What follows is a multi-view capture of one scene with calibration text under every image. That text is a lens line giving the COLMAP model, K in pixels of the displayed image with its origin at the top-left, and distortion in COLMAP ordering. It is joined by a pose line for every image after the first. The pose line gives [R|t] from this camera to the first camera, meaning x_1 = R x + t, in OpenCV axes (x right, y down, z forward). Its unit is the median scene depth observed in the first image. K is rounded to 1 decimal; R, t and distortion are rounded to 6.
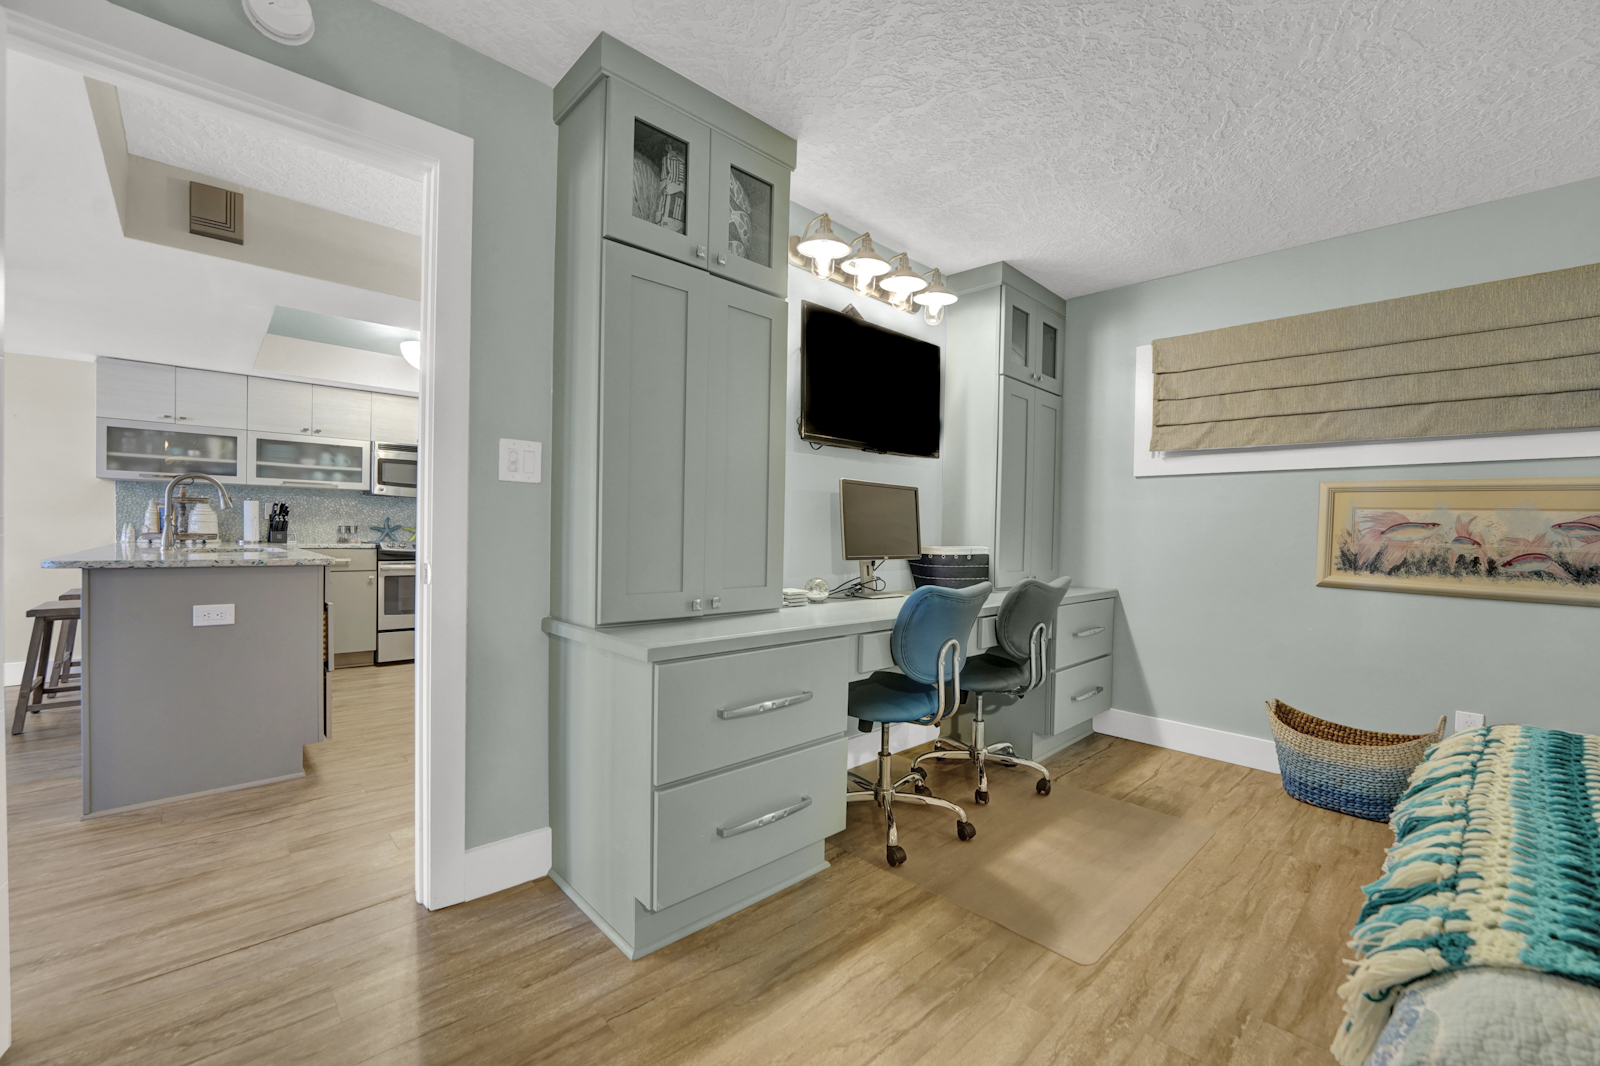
lens RADIAL K [[651.9, 0, 791.1], [0, 651.9, 539.4], [0, 0, 1]] dist [-0.035062, 0.005631]
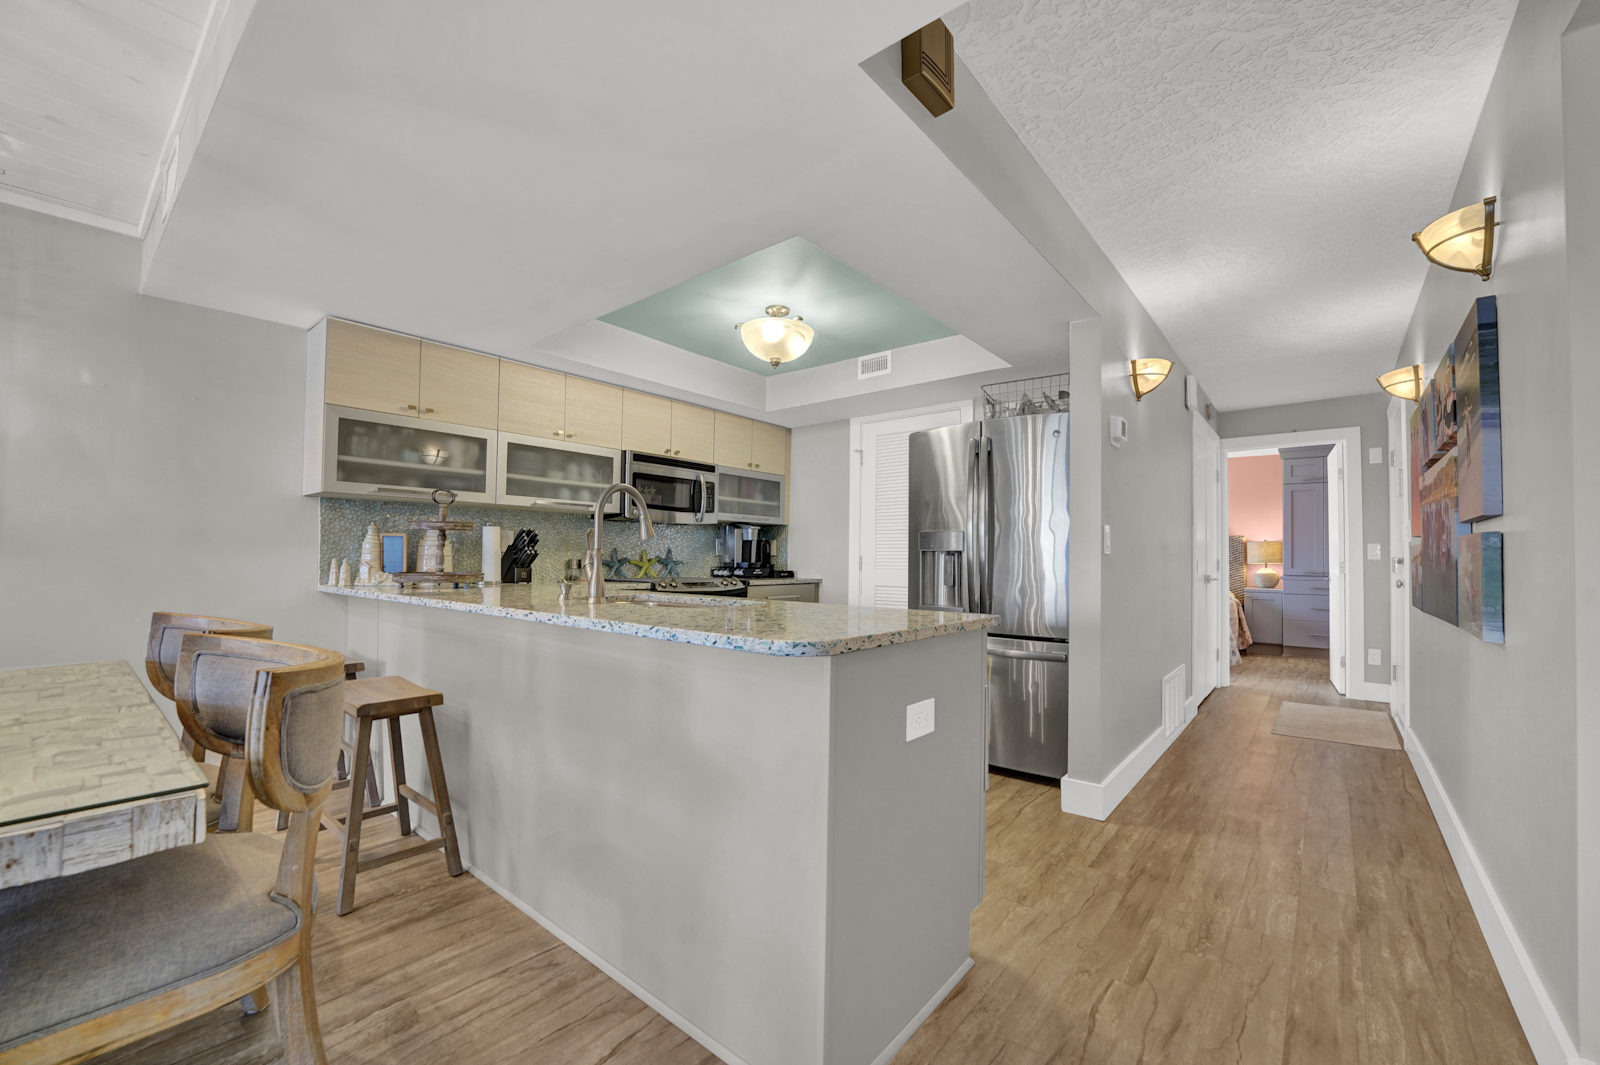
lens RADIAL K [[647.1, 0, 793.1], [0, 647.1, 545.4], [0, 0, 1]] dist [-0.026661, 0.000062]
pose [[0.992311, -0.003597, 0.123714, -0.580785], [0.007392, 0.999516, -0.030228, -0.013607], [-0.123545, 0.030910, 0.991857, 0.217865]]
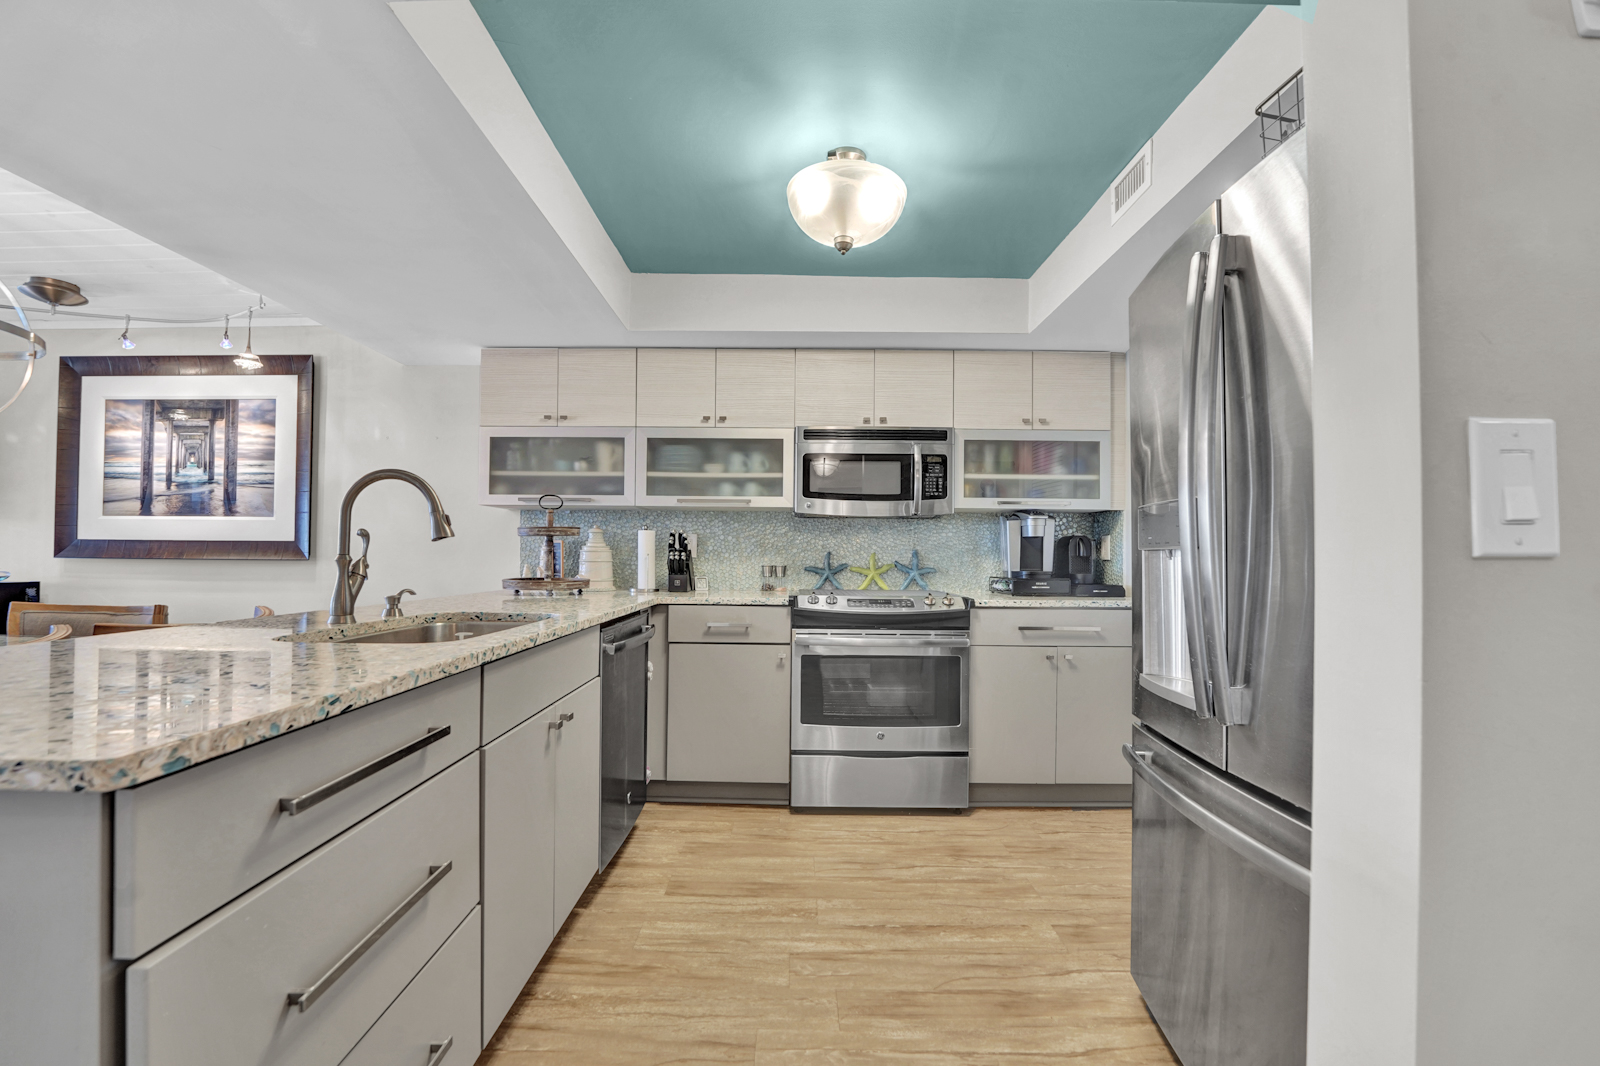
lens RADIAL K [[647.1, 0, 793.1], [0, 647.1, 545.9], [0, 0, 1]] dist [-0.026661, 0.000062]
pose [[0.728413, -0.020612, -0.684828, -0.249081], [-0.005290, 0.999348, -0.035705, -0.019268], [0.685118, 0.029631, 0.727829, 0.587019]]
